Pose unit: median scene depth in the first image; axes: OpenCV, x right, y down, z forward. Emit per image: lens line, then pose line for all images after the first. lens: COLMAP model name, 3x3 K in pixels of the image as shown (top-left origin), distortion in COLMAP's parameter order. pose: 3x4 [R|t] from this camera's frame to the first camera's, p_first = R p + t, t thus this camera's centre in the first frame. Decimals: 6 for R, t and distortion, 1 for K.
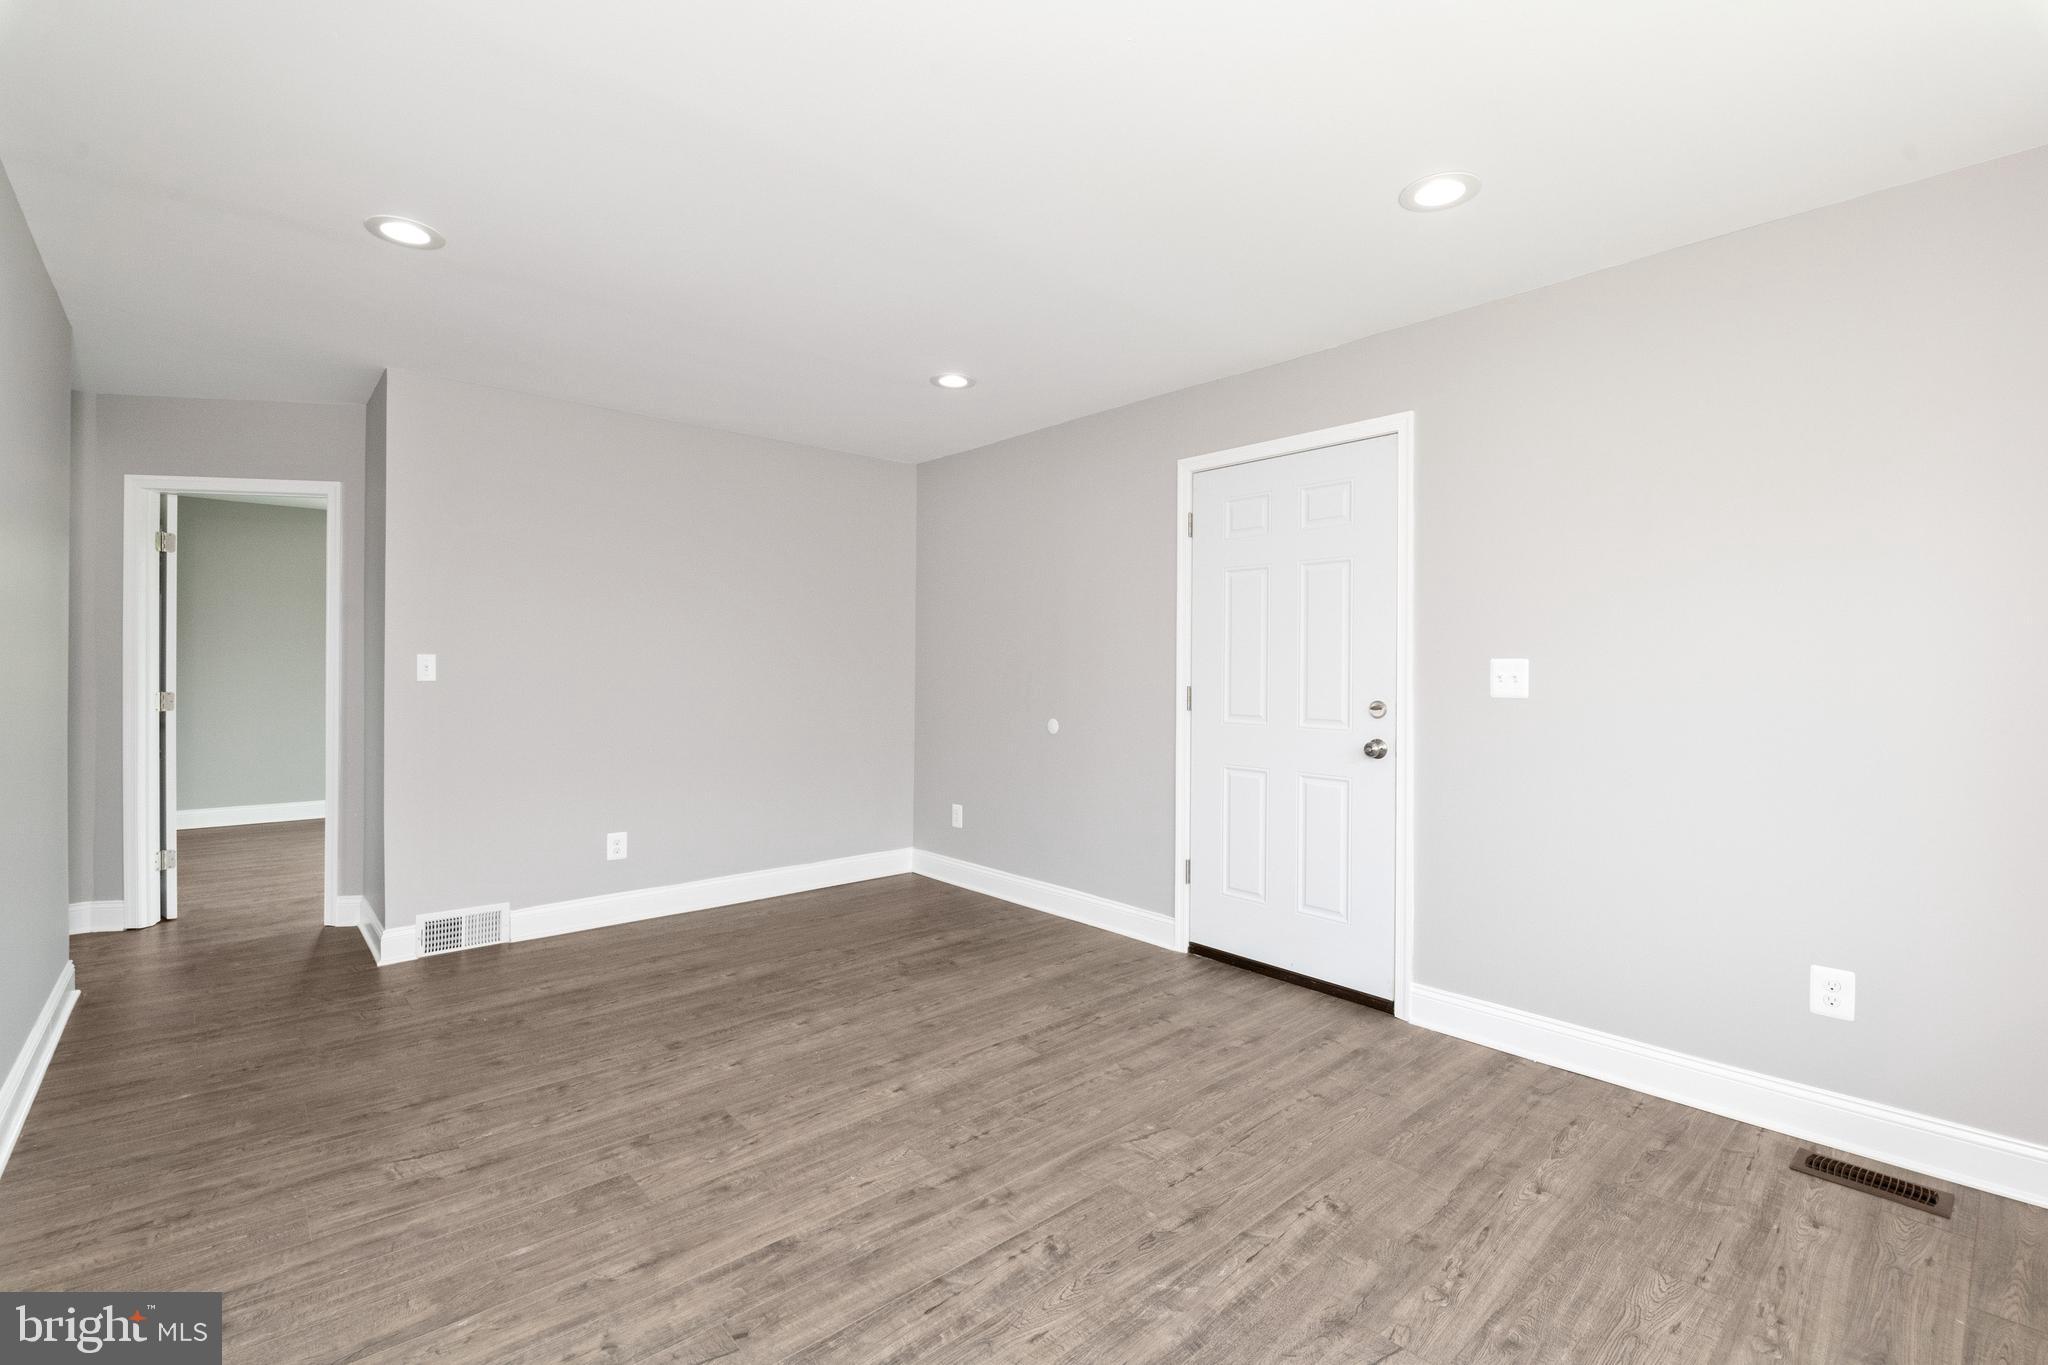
lens RADIAL K [[901.1, 0, 1024.0], [0, 901.1, 682.5], [0, 0, 1]] dist [-0.014955, -0.009062]
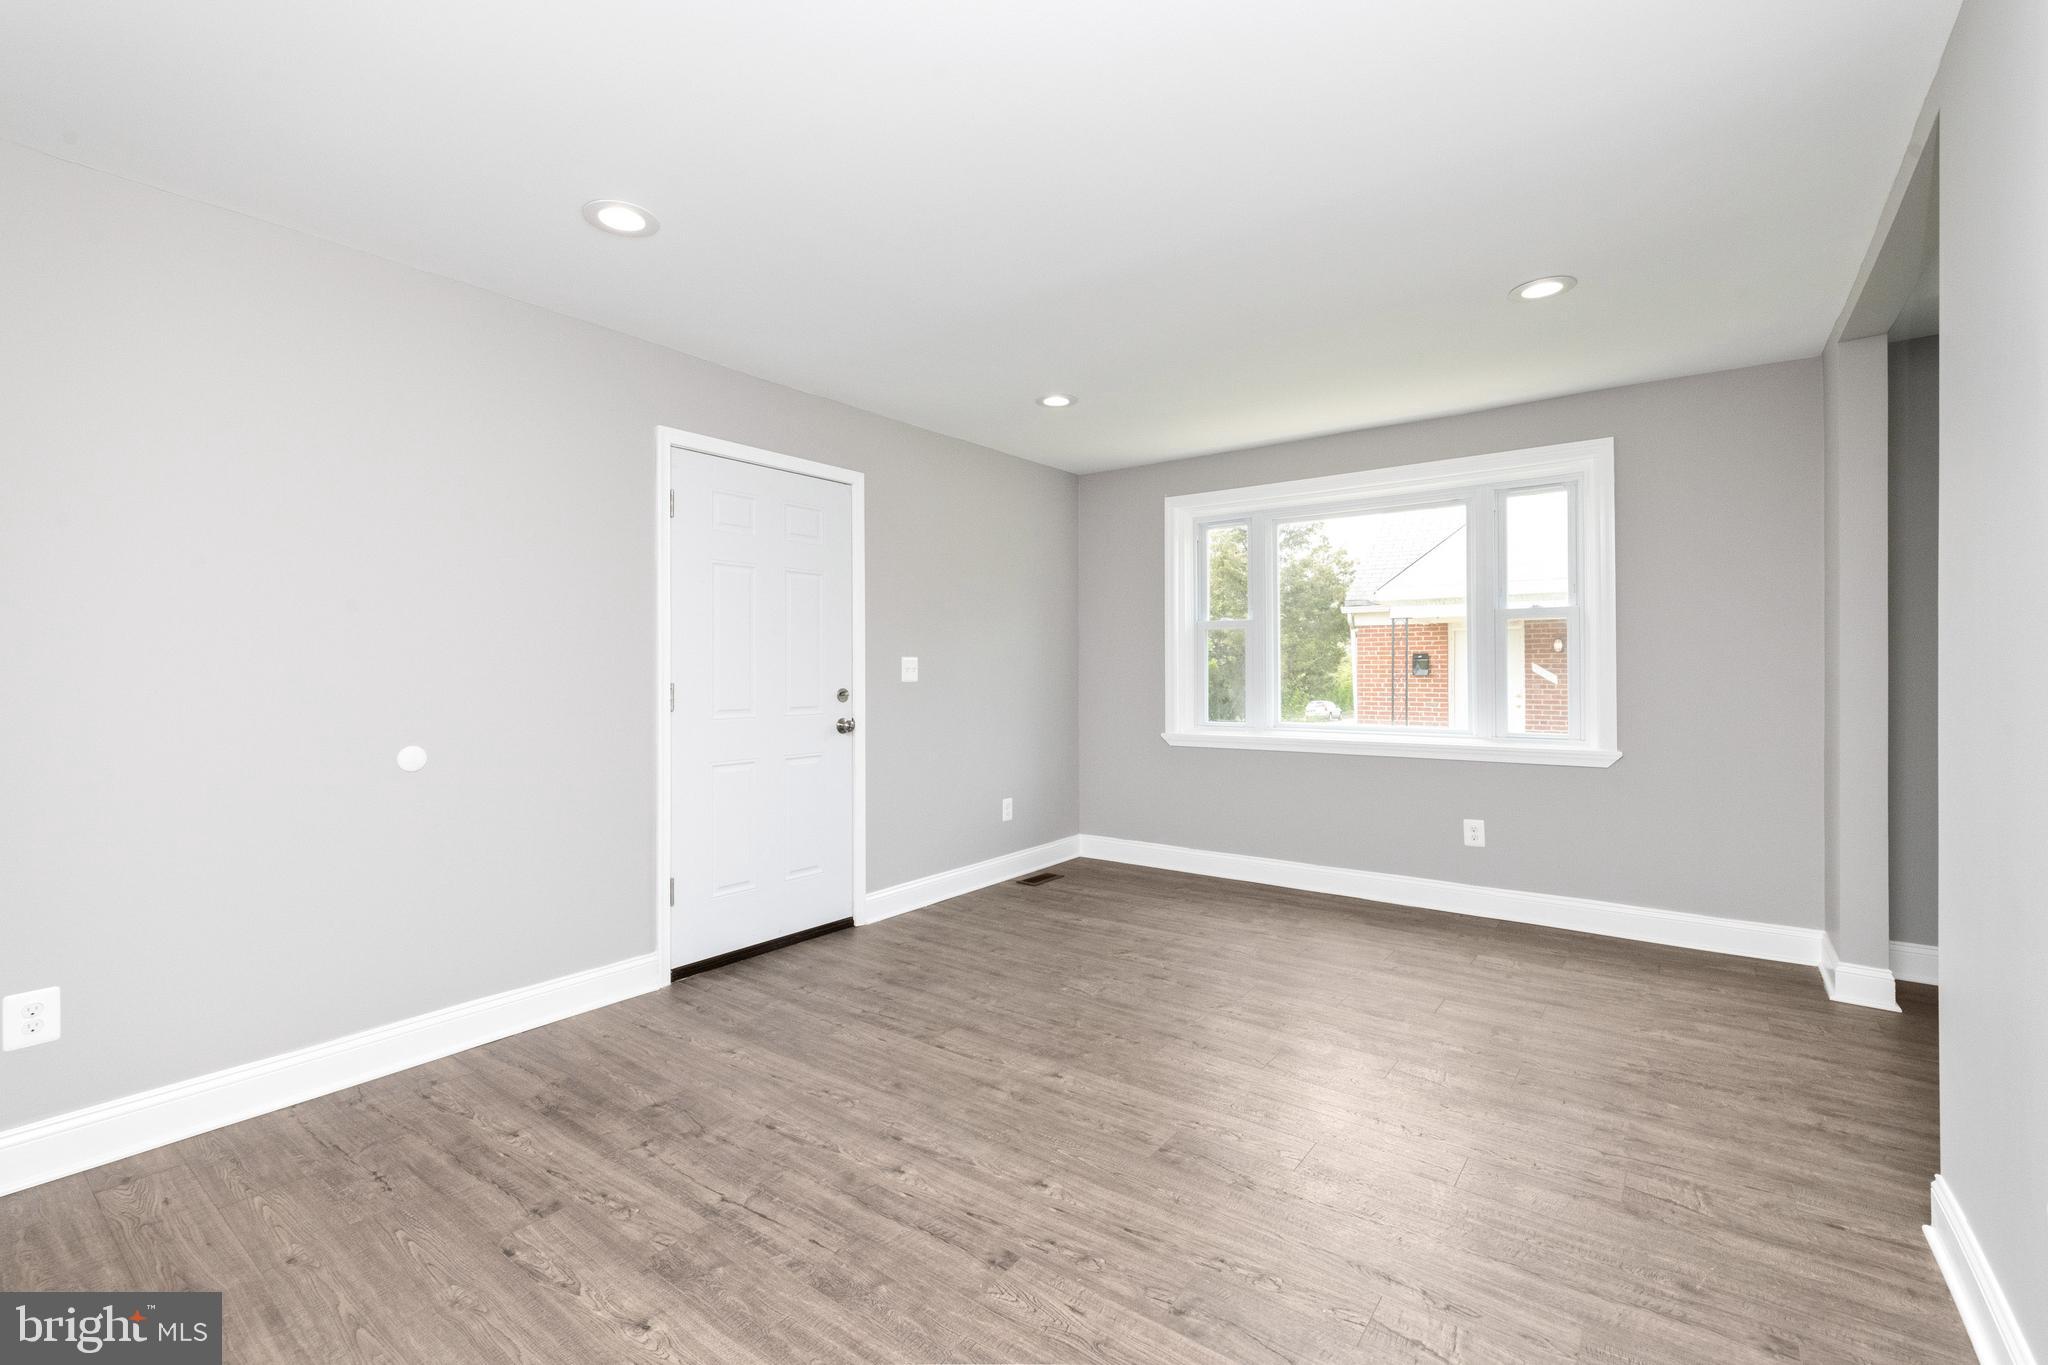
lens RADIAL K [[884.9, 0, 1035.0], [0, 884.9, 672.5], [0, 0, 1]] dist [0.007396, -0.010273]
pose [[-0.200321, -0.012888, 0.979646, -0.935611], [0.021079, 0.999625, 0.017461, -0.018871], [-0.979504, 0.024148, -0.199974, 1.020520]]
